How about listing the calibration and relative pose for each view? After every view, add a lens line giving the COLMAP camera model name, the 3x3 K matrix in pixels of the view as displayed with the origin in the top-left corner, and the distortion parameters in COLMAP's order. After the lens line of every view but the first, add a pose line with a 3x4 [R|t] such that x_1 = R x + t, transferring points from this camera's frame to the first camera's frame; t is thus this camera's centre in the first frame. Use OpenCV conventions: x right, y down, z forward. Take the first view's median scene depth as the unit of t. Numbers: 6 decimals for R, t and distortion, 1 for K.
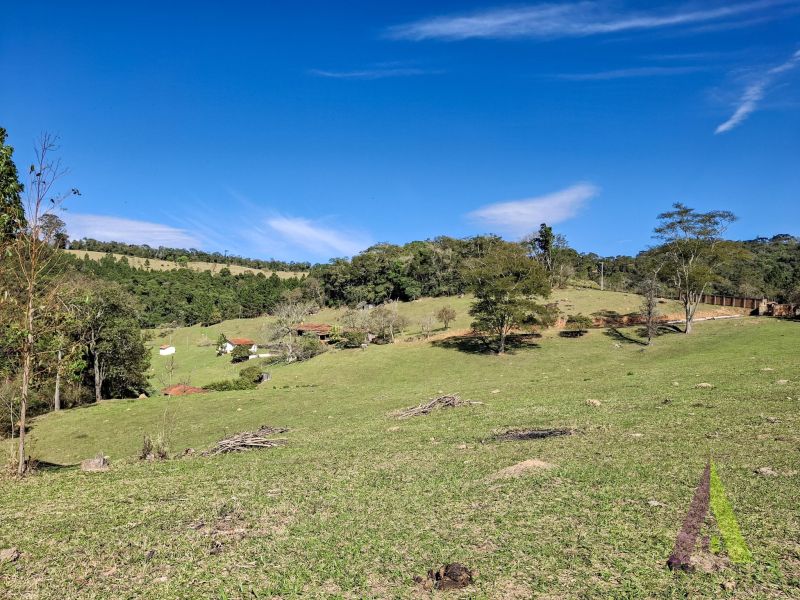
lens RADIAL K [[581.3, 0, 400.5], [0, 581.3, 296.4], [0, 0, 1]] dist [0.175388, -0.345429]
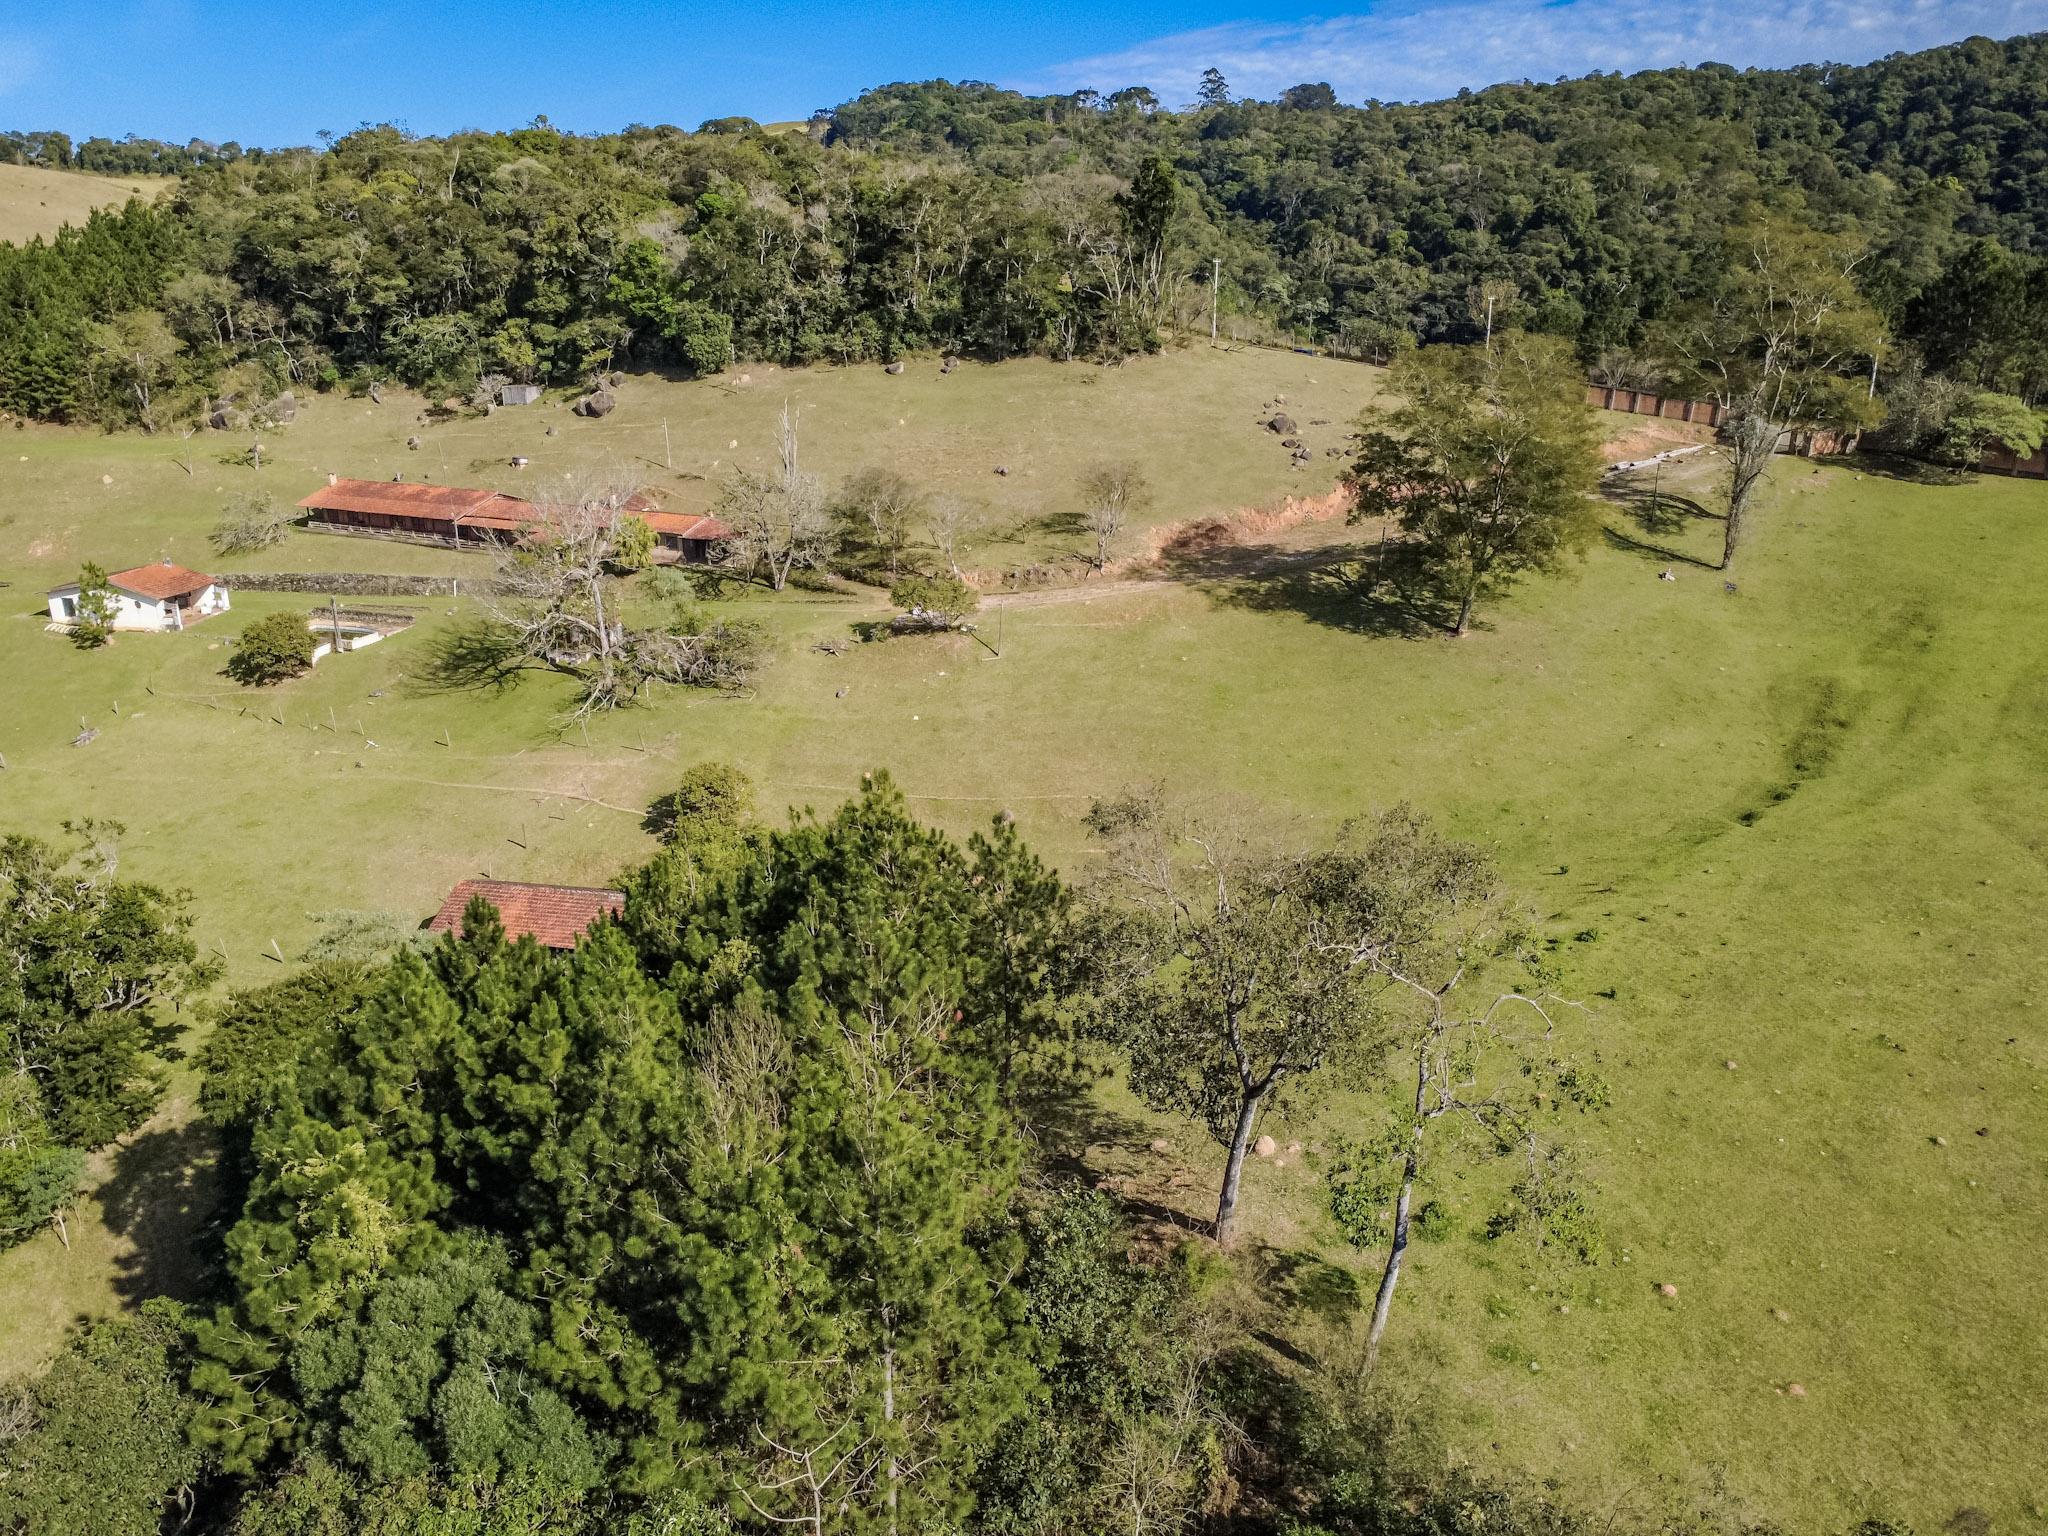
lens RADIAL K [[1478.5, 0, 1024.0], [0, 1478.5, 768.0], [0, 0, 1]] dist [0.000300, 0.006067]
pose [[0.811574, -0.202946, 0.547868, -0.316774], [-0.010979, 0.932268, 0.361602, -0.085472], [-0.584146, -0.299482, 0.754377, 0.225388]]
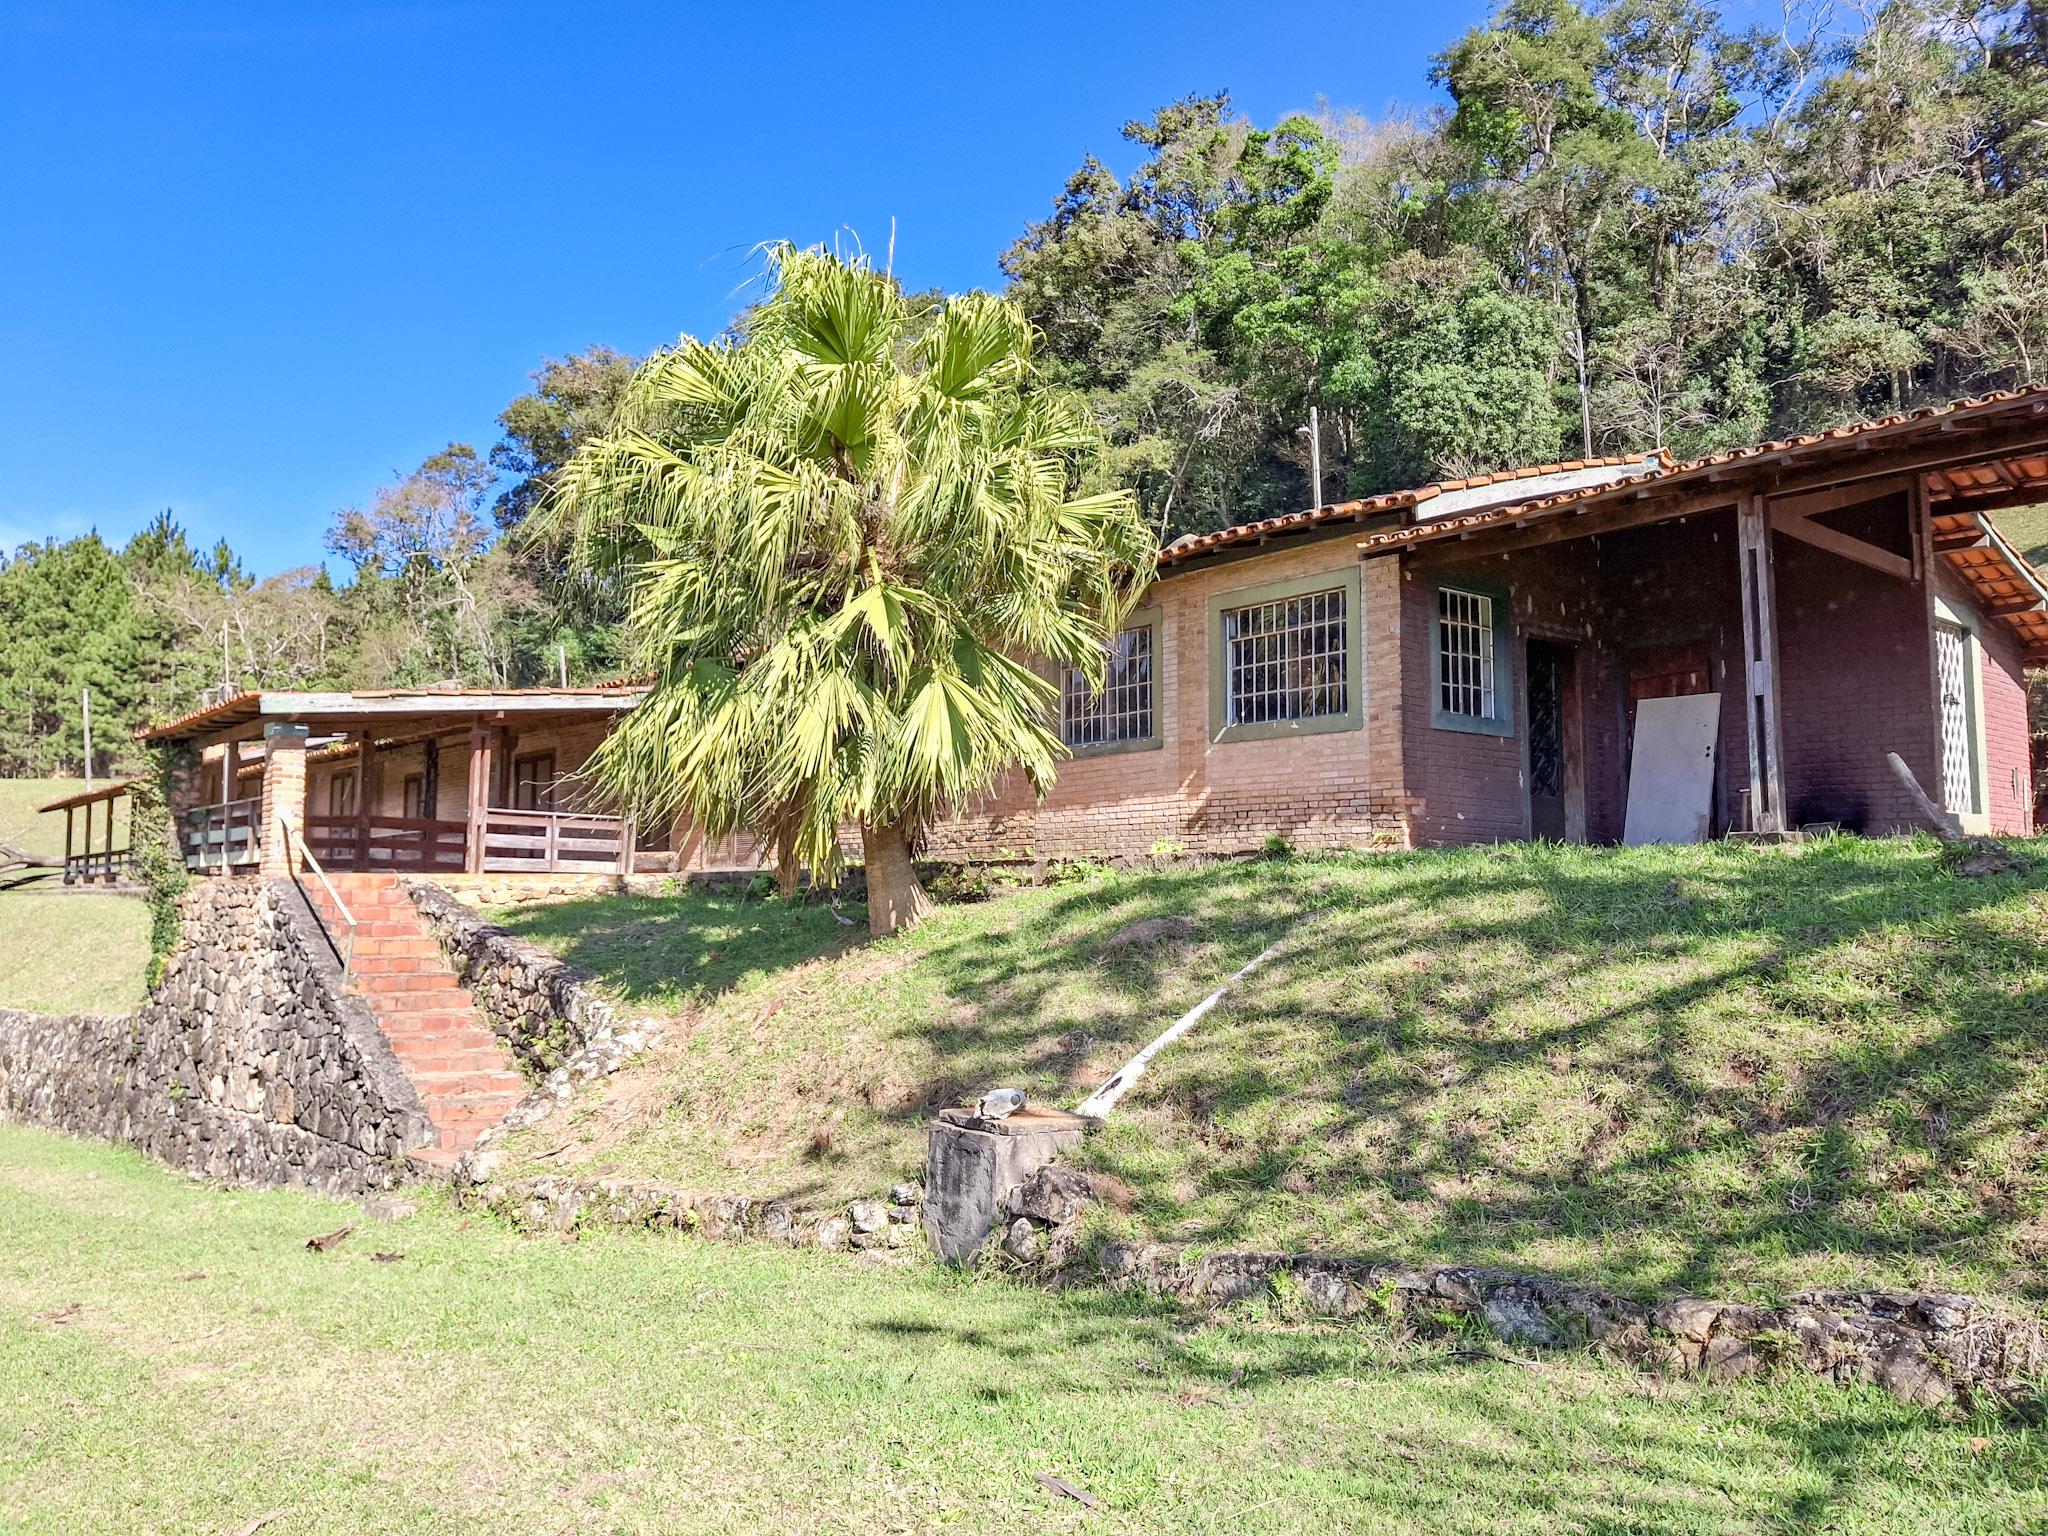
lens RADIAL K [[1488.2, 0, 1024.0], [0, 1488.2, 768.0], [0, 0, 1]] dist [0.077401, -0.174238]
pose [[0.980539, 0.011089, 0.196012, -0.095886], [0.001095, 0.998079, -0.061942, 0.062897], [-0.196323, 0.060951, 0.978643, 0.762789]]
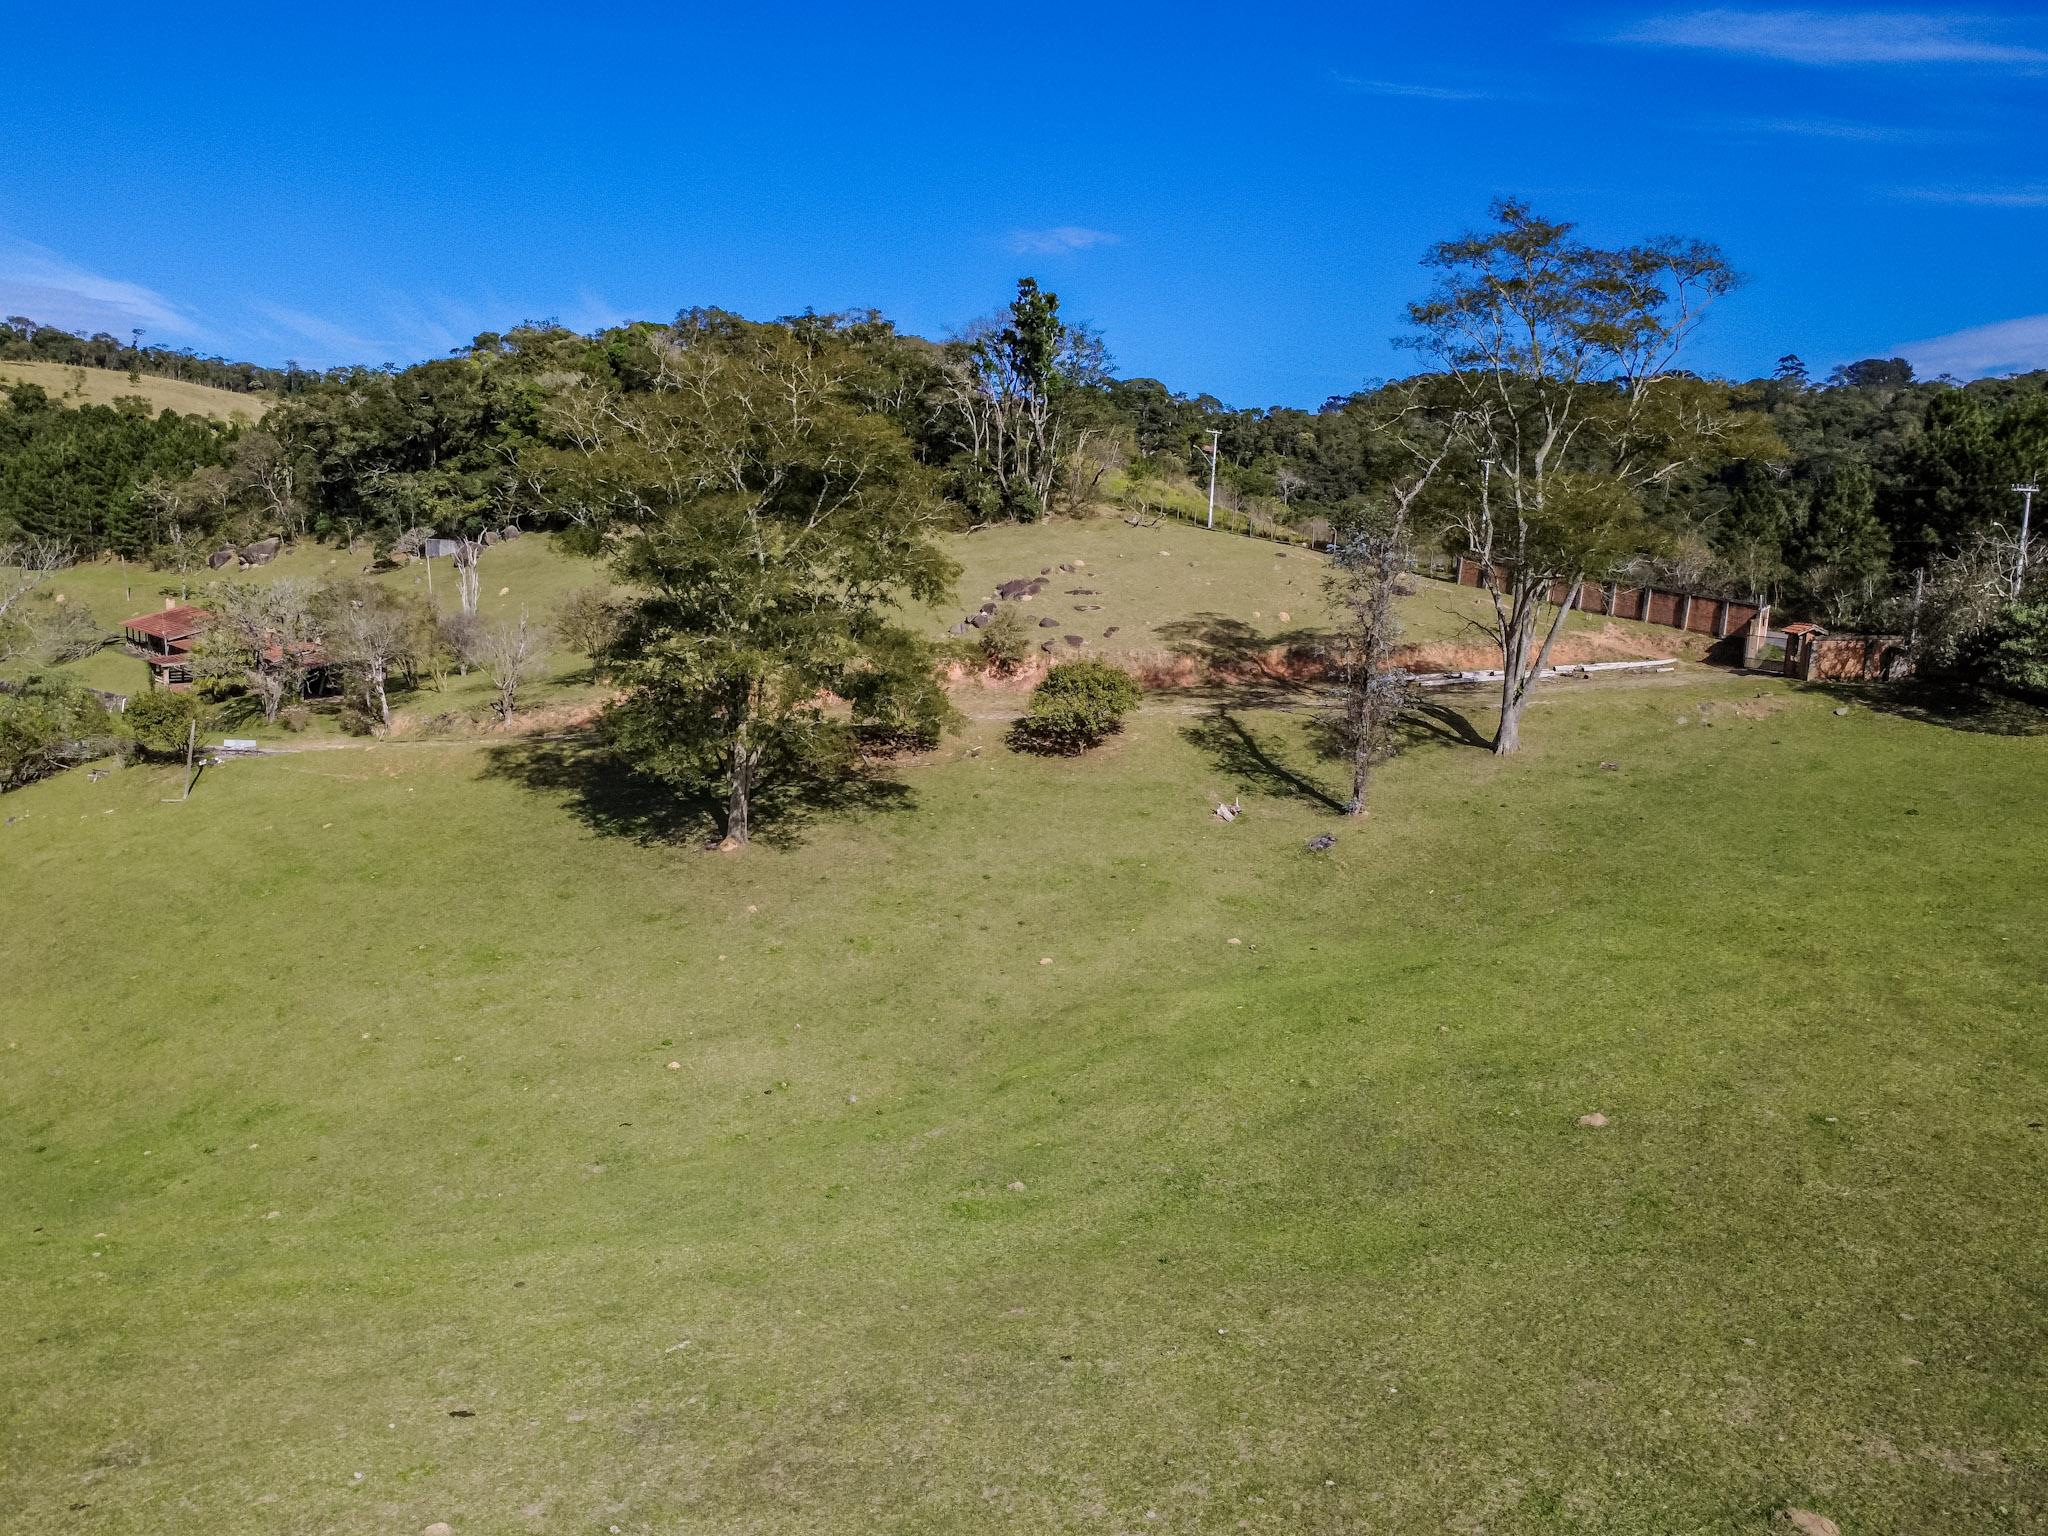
lens RADIAL K [[1478.5, 0, 1024.0], [0, 1478.5, 768.0], [0, 0, 1]] dist [0.000300, 0.006067]
pose [[0.981353, 0.002462, 0.192197, 0.091375], [-0.037815, 0.982850, 0.180489, -0.018656], [-0.188457, -0.184392, 0.964616, 0.237653]]
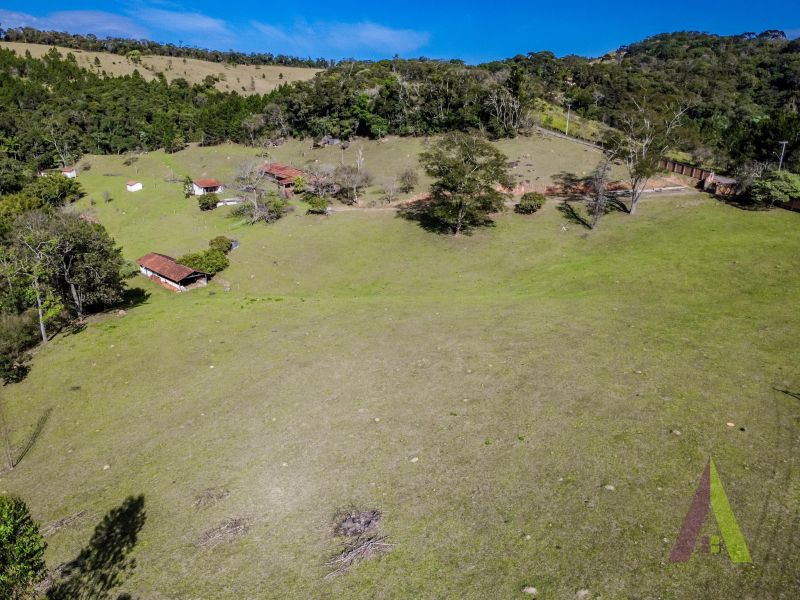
lens RADIAL K [[577.6, 0, 400.0], [0, 577.6, 300.0], [0, 0, 1]] dist [0.000300, 0.006067]
pose [[0.999005, -0.009557, 0.043561, 0.011559], [-0.006792, 0.932766, 0.360418, -0.088402], [-0.044077, -0.360355, 0.931773, -0.002594]]
